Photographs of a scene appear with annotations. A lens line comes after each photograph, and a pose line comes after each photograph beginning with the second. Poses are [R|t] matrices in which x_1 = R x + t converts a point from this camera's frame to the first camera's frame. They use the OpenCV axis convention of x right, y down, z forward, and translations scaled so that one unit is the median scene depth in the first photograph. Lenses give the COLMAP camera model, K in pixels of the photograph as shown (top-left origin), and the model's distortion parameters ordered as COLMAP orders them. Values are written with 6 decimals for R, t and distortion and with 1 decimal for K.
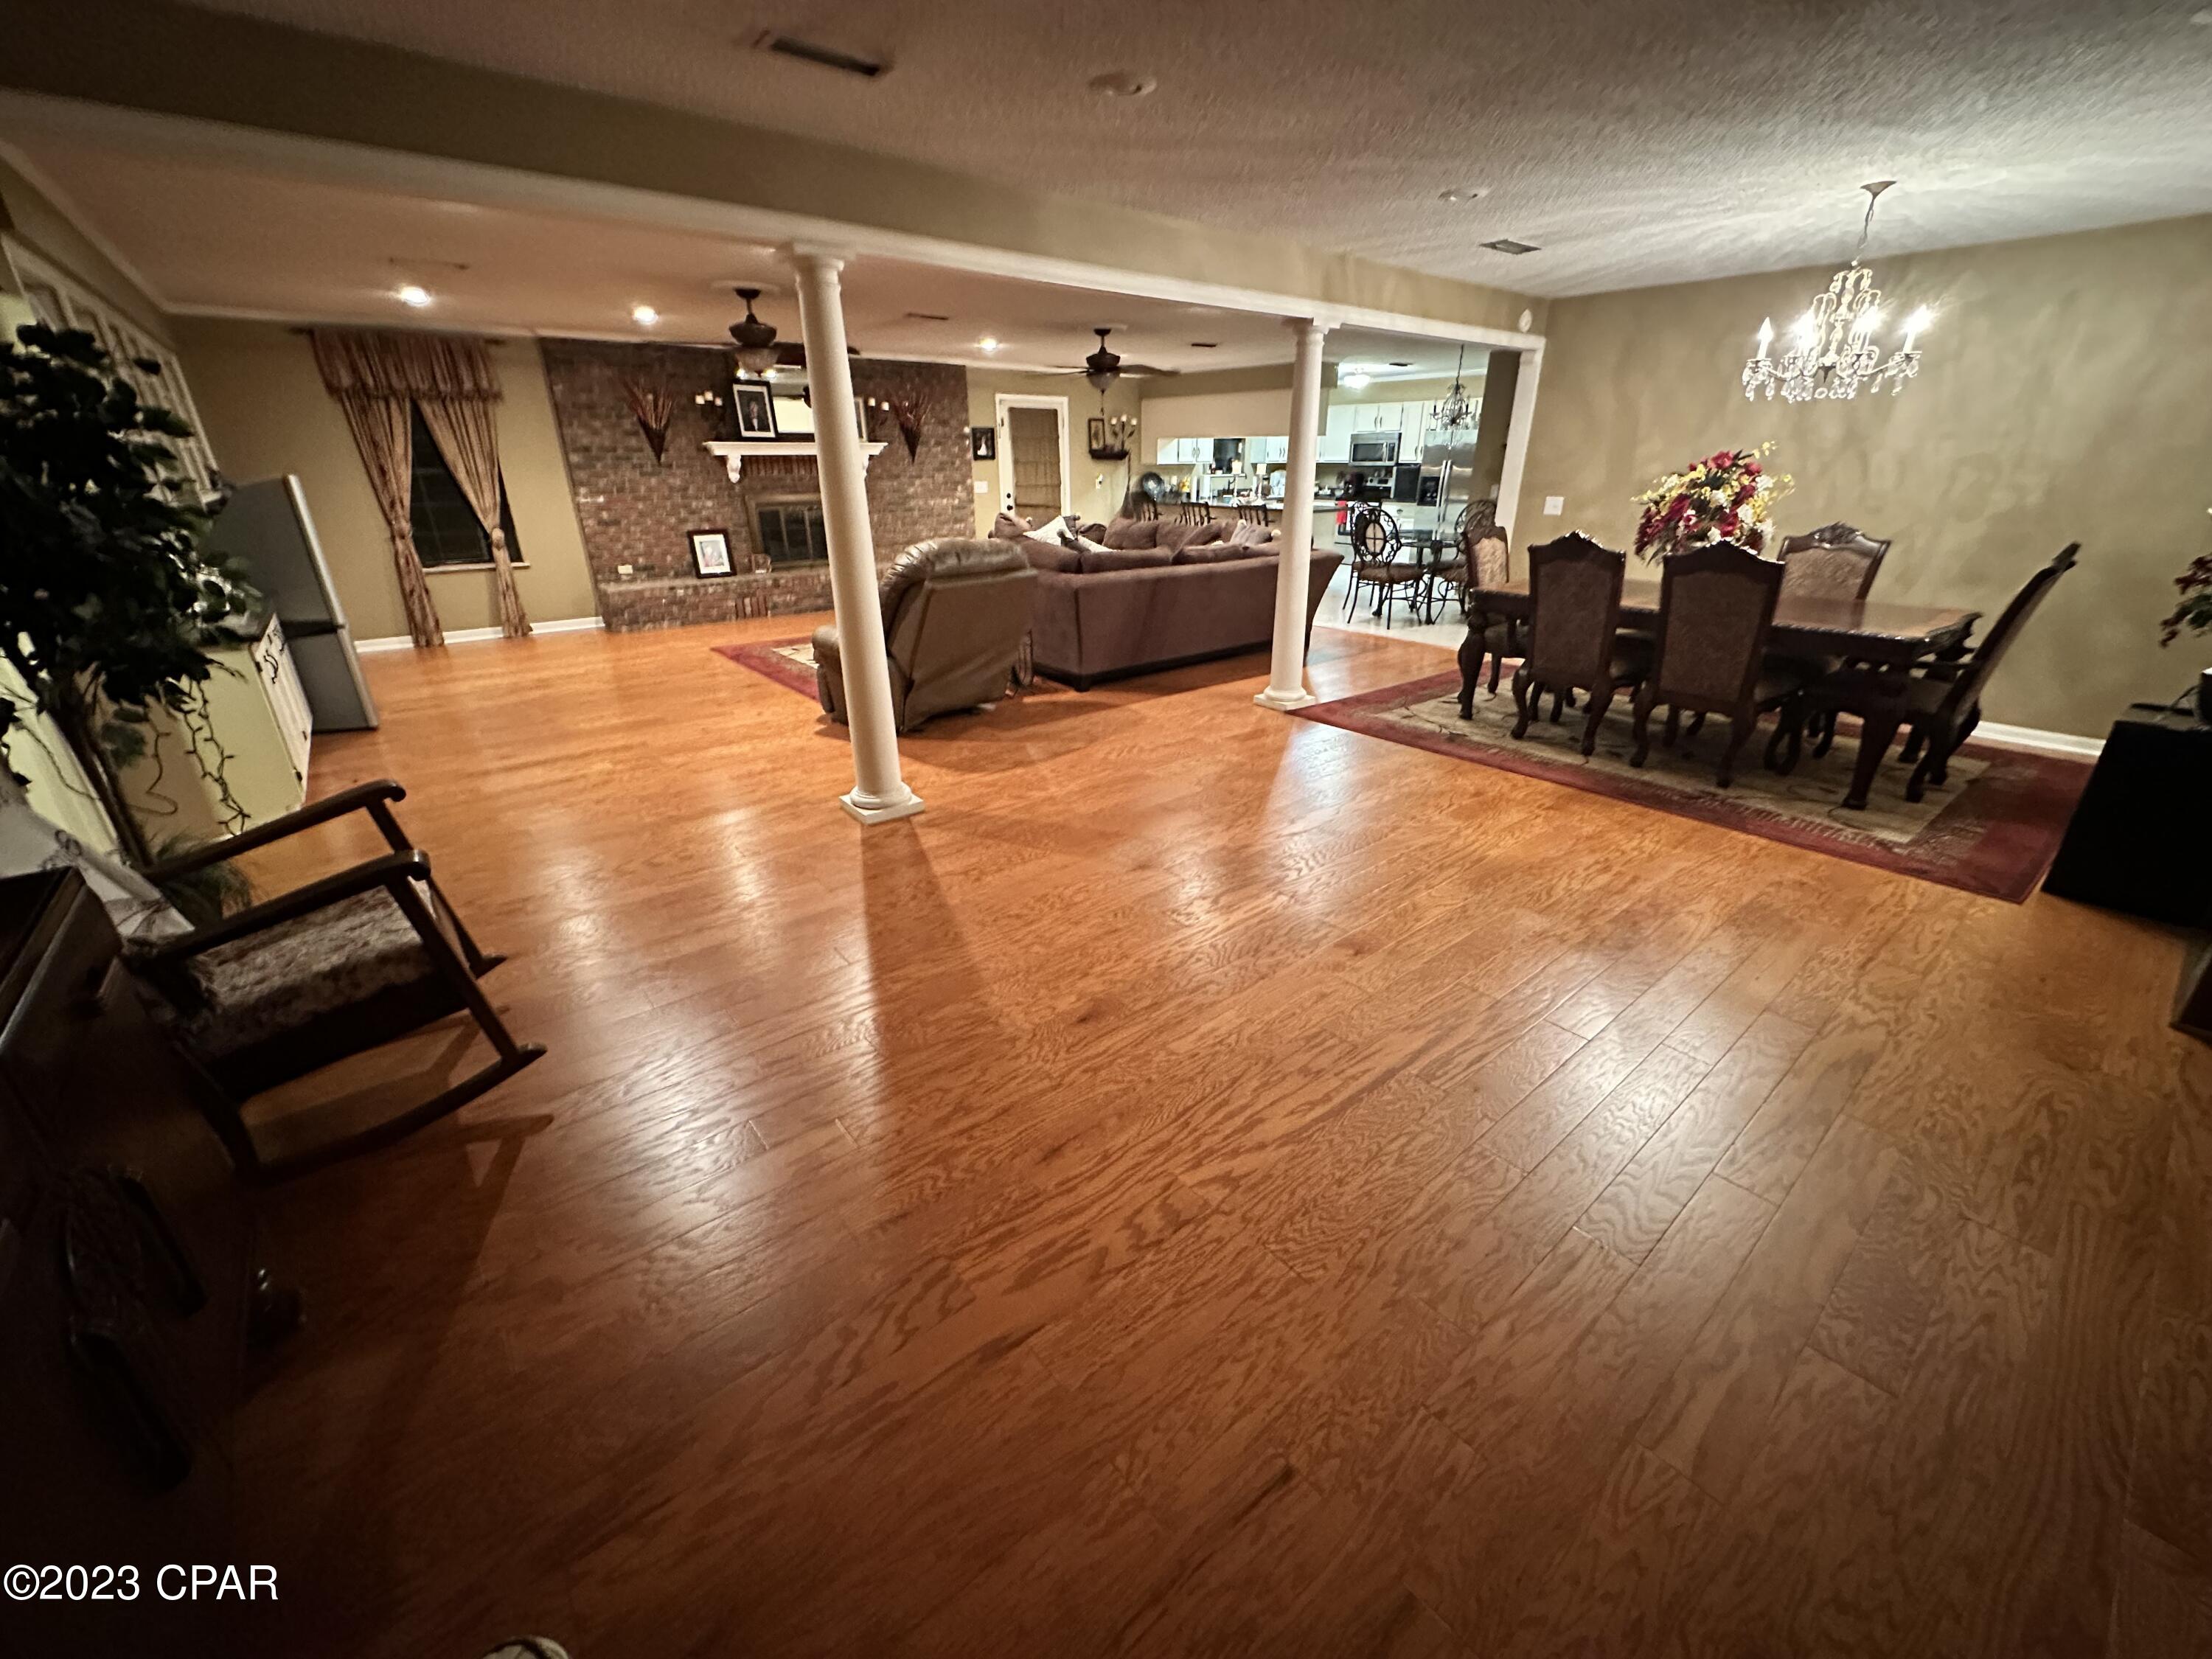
lens RADIAL K [[873.8, 0, 1106.0], [0, 873.8, 829.5], [0, 0, 1]] dist [-0.000668, 0.000532]
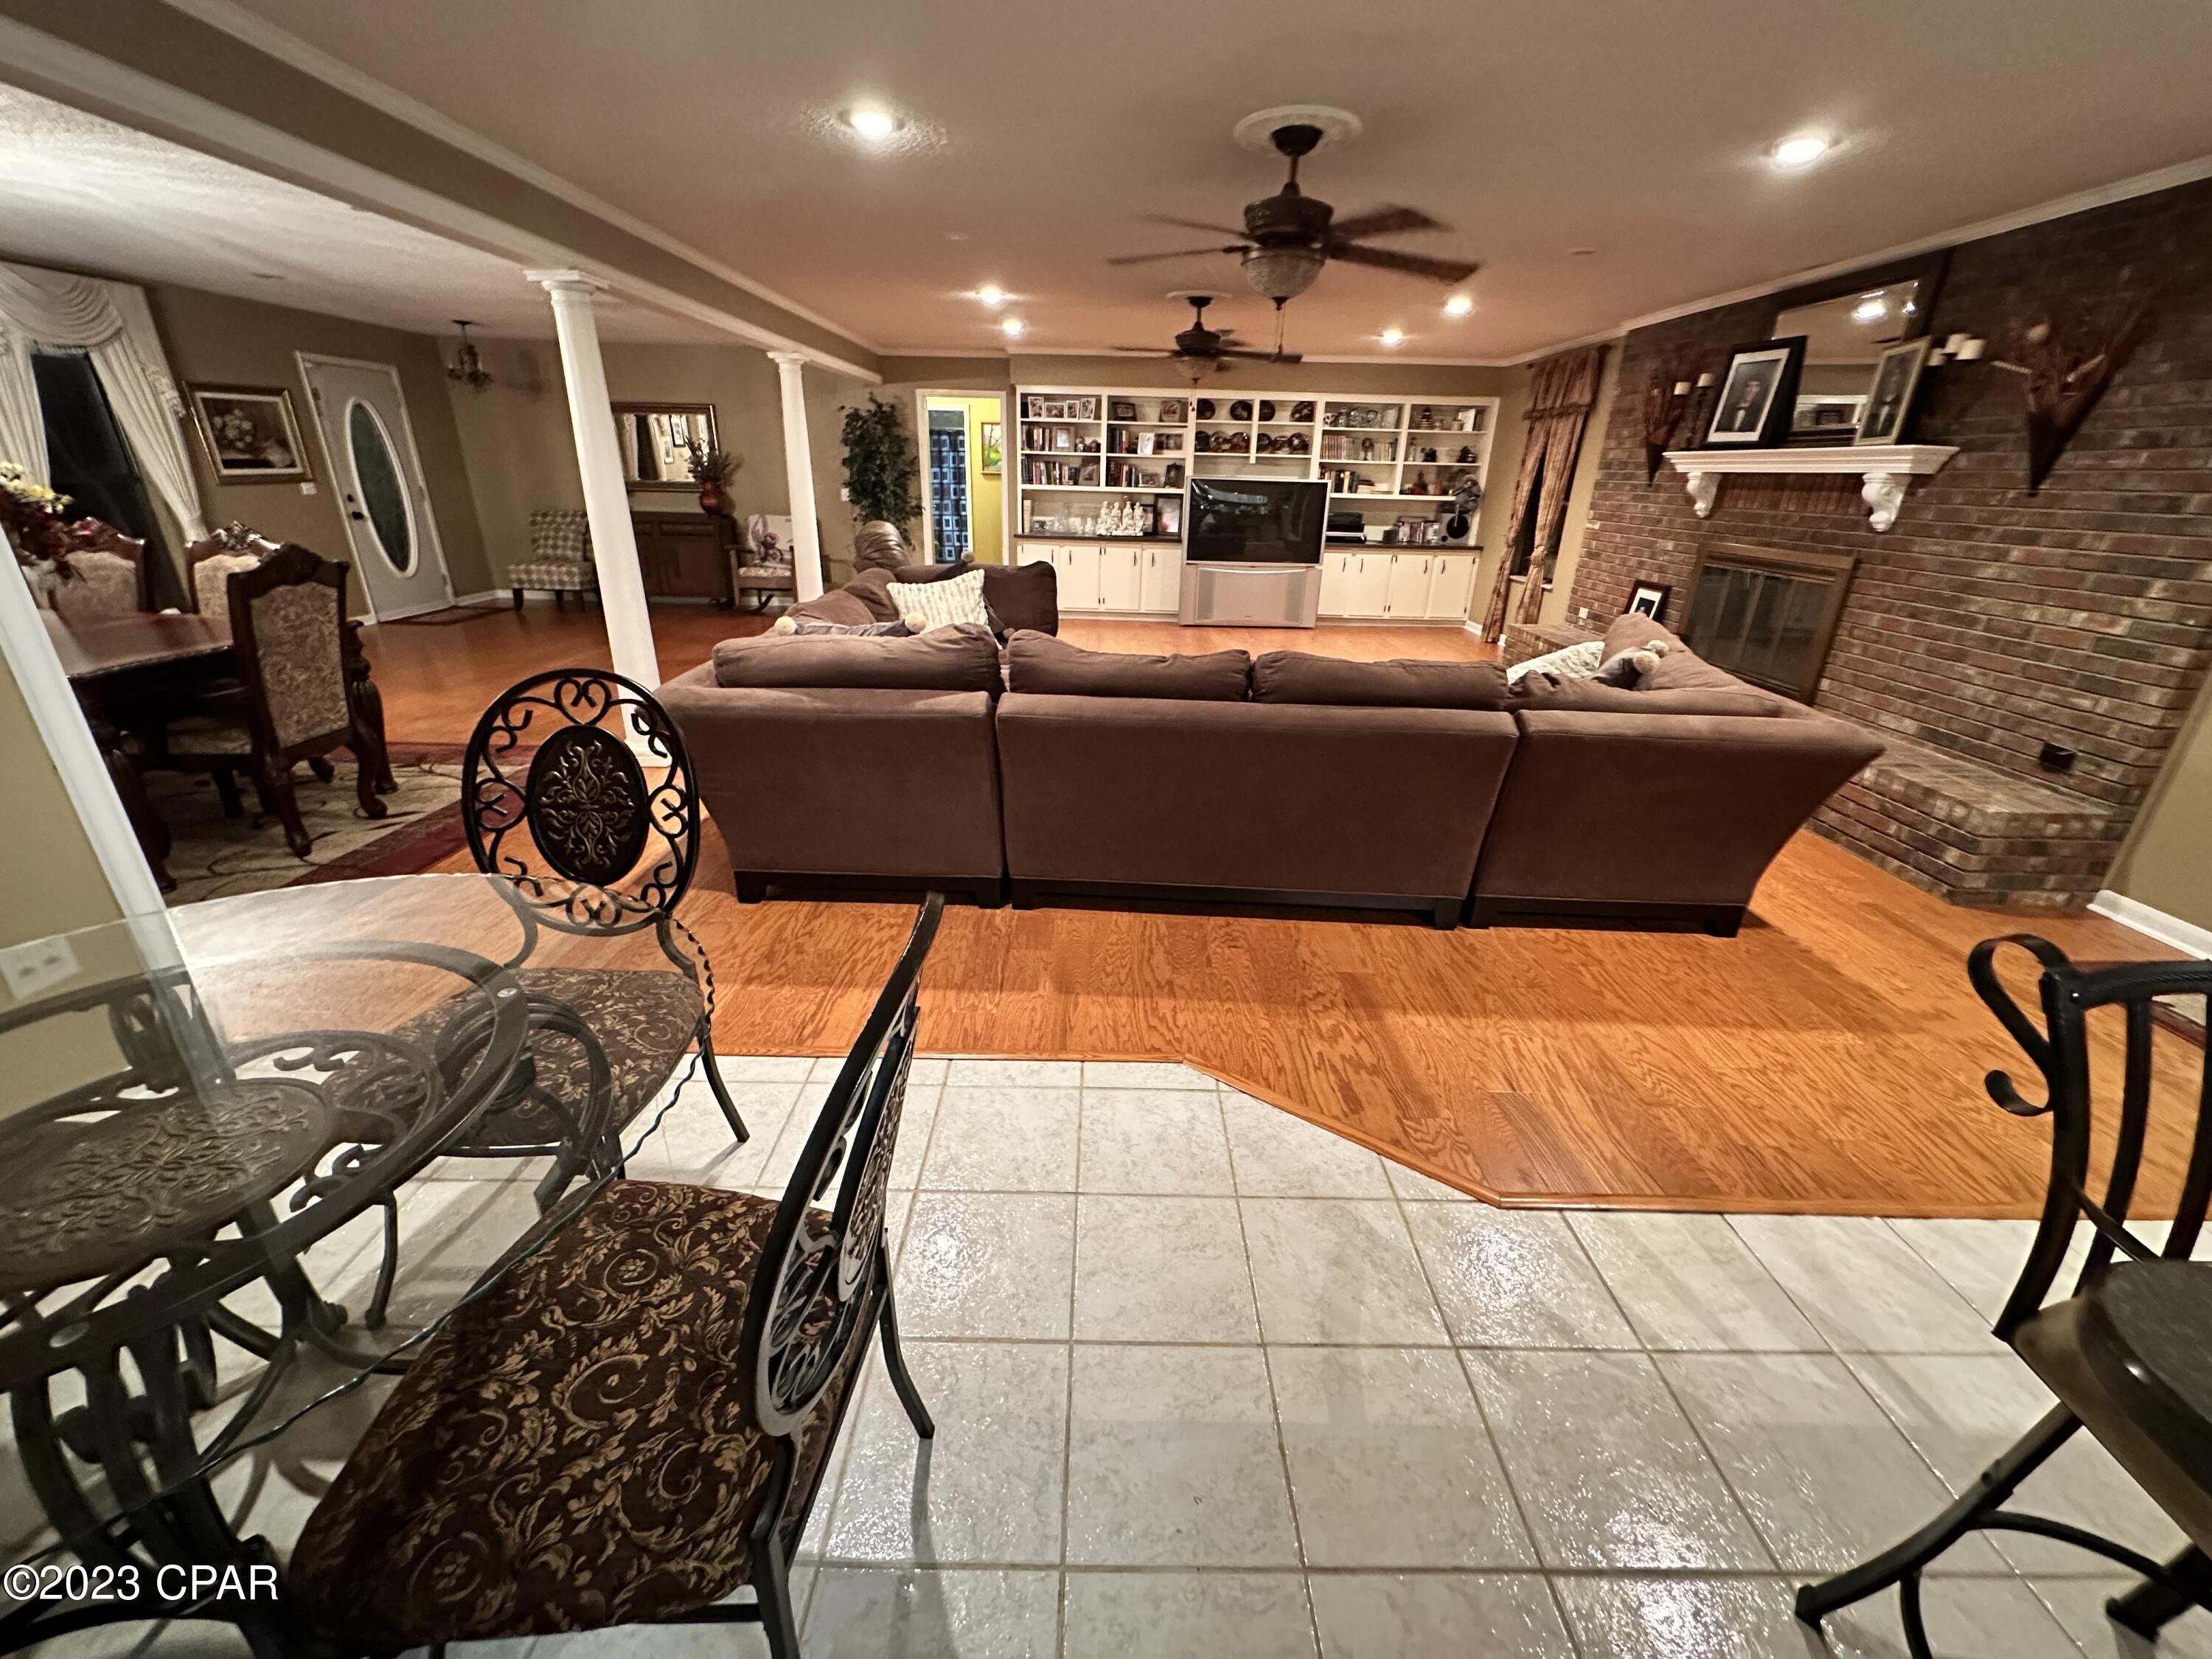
lens RADIAL K [[873.8, 0, 1106.0], [0, 873.8, 829.5], [0, 0, 1]] dist [-0.000668, 0.000532]
pose [[-0.636153, 0.282720, -0.717898, 0.358416], [-0.324990, 0.745696, 0.581652, -0.464709], [0.699779, 0.603329, -0.382496, 1.098237]]
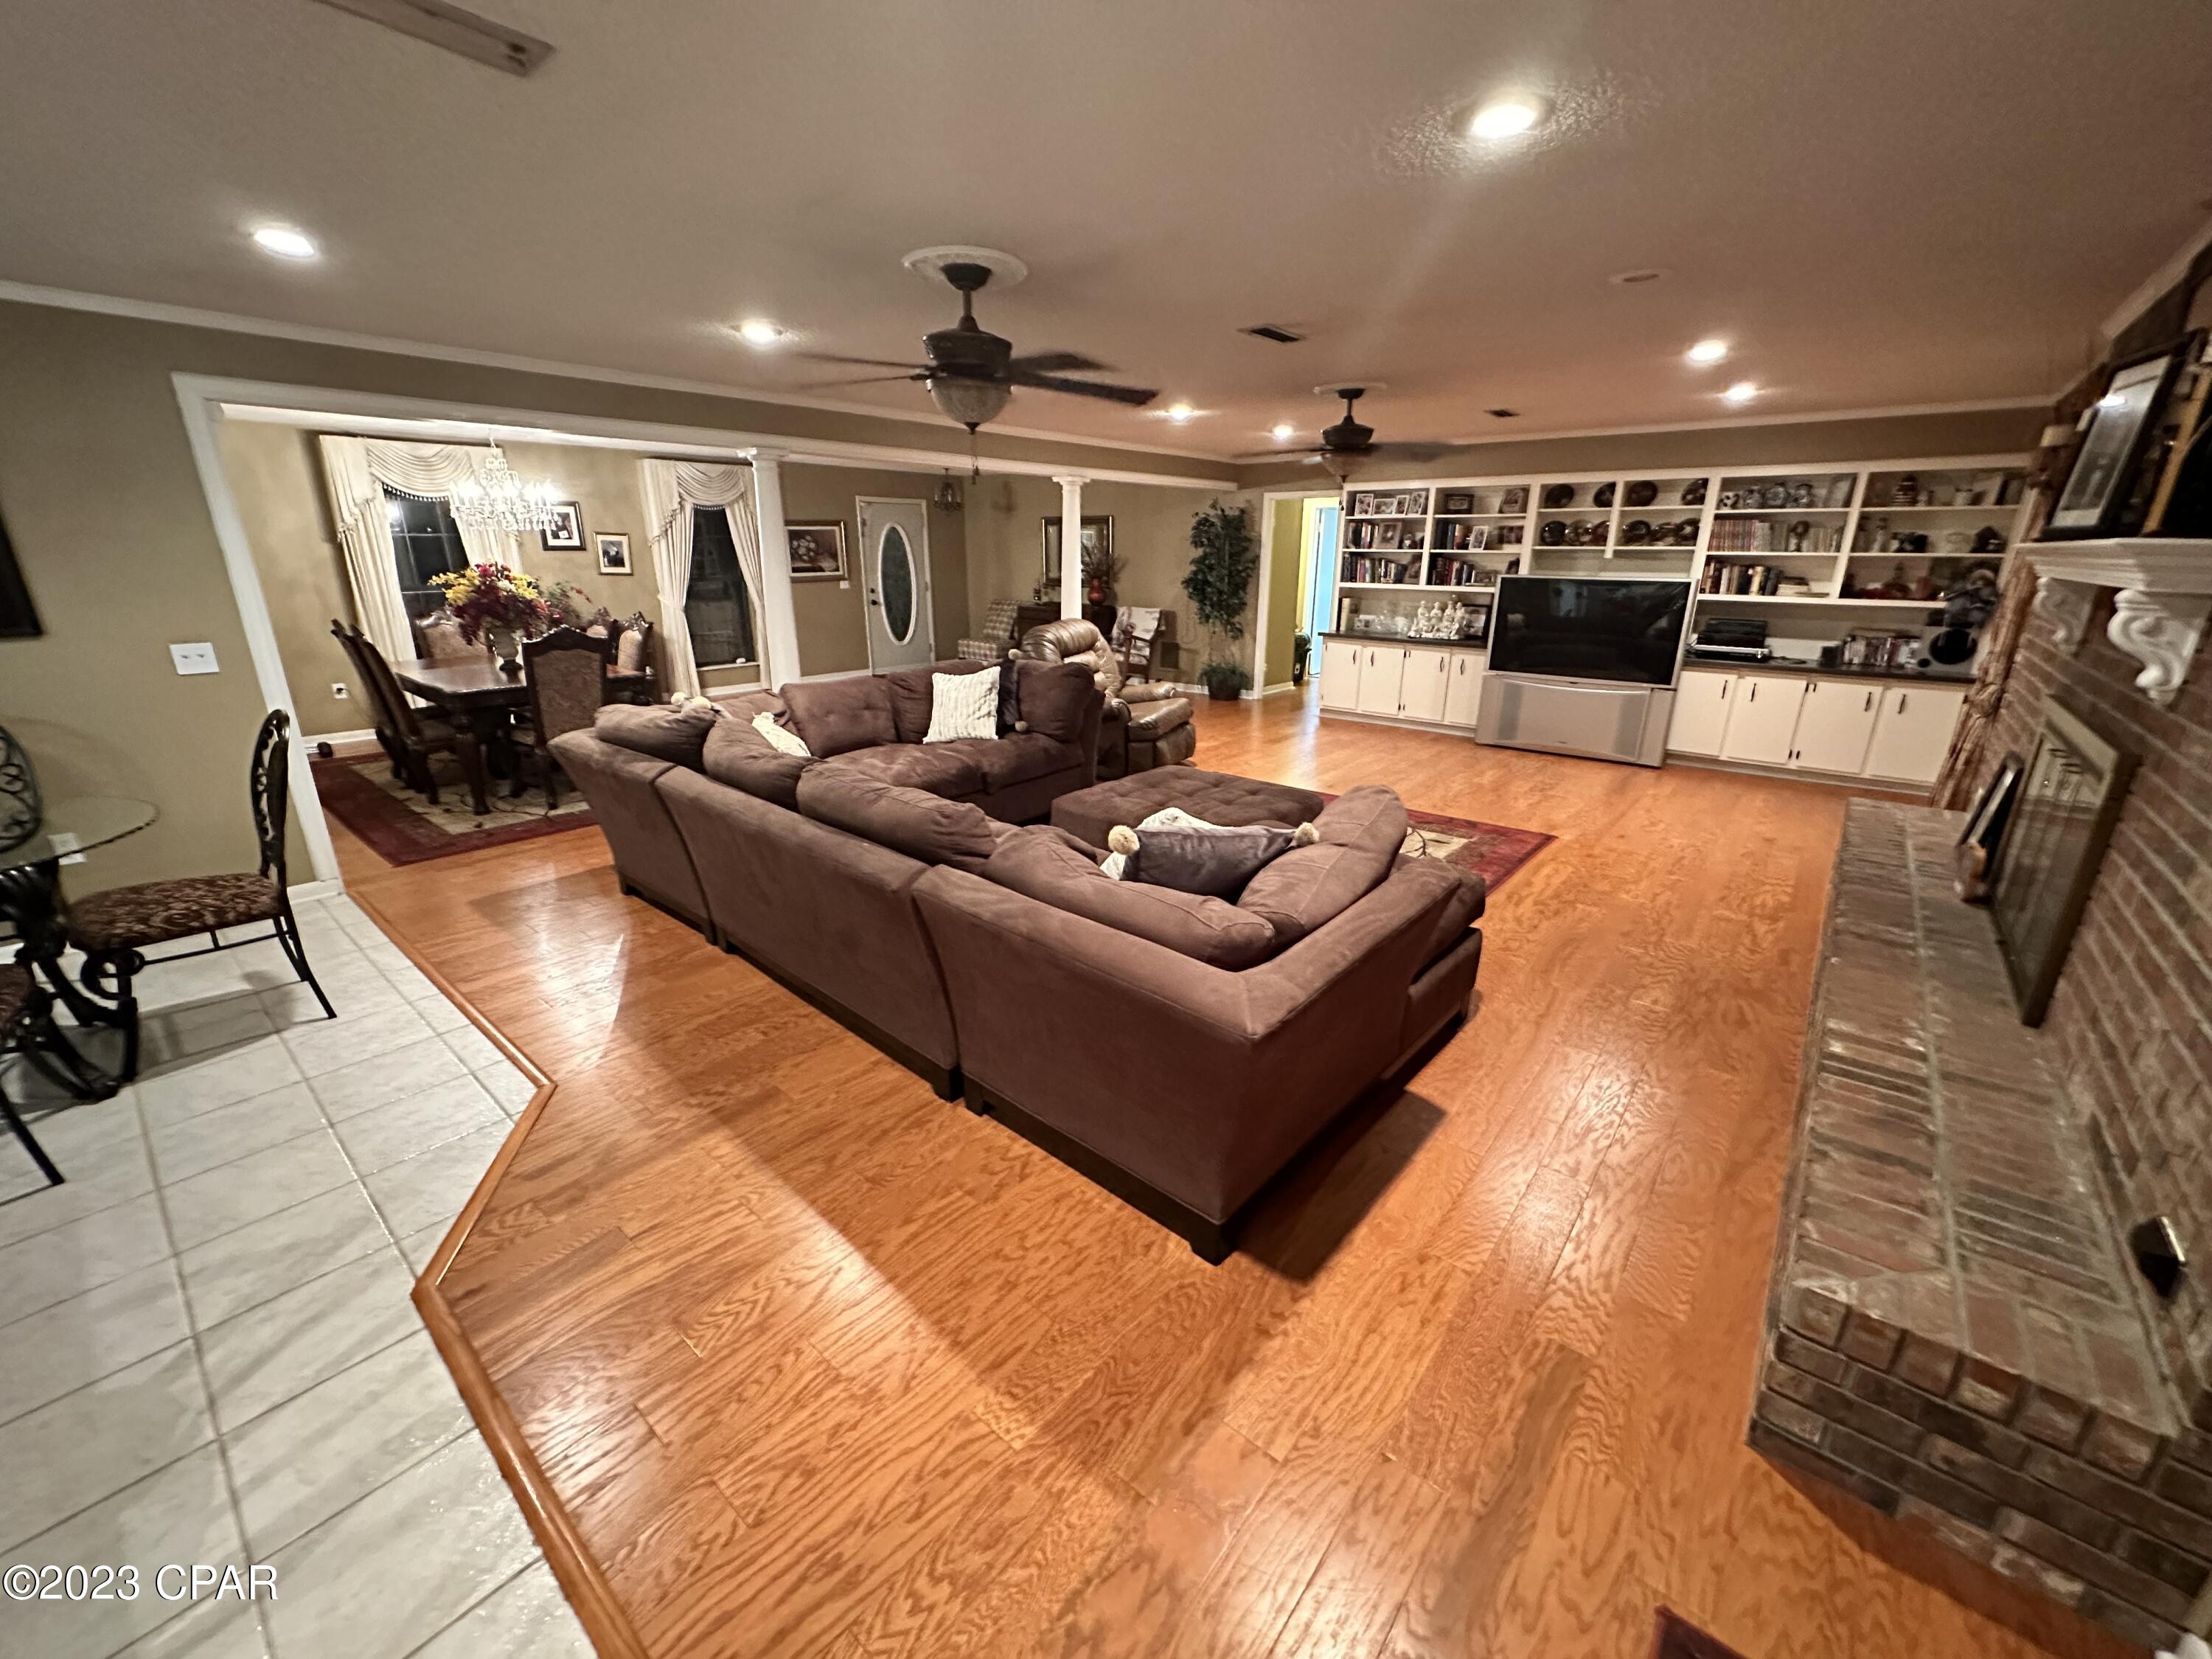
lens RADIAL K [[873.8, 0, 1106.0], [0, 873.8, 829.5], [0, 0, 1]] dist [-0.000668, 0.000532]
pose [[-0.982790, 0.055366, -0.176232, 0.024803], [-0.074549, 0.754010, 0.652619, -0.552118], [0.169014, 0.654525, -0.736906, 1.258376]]
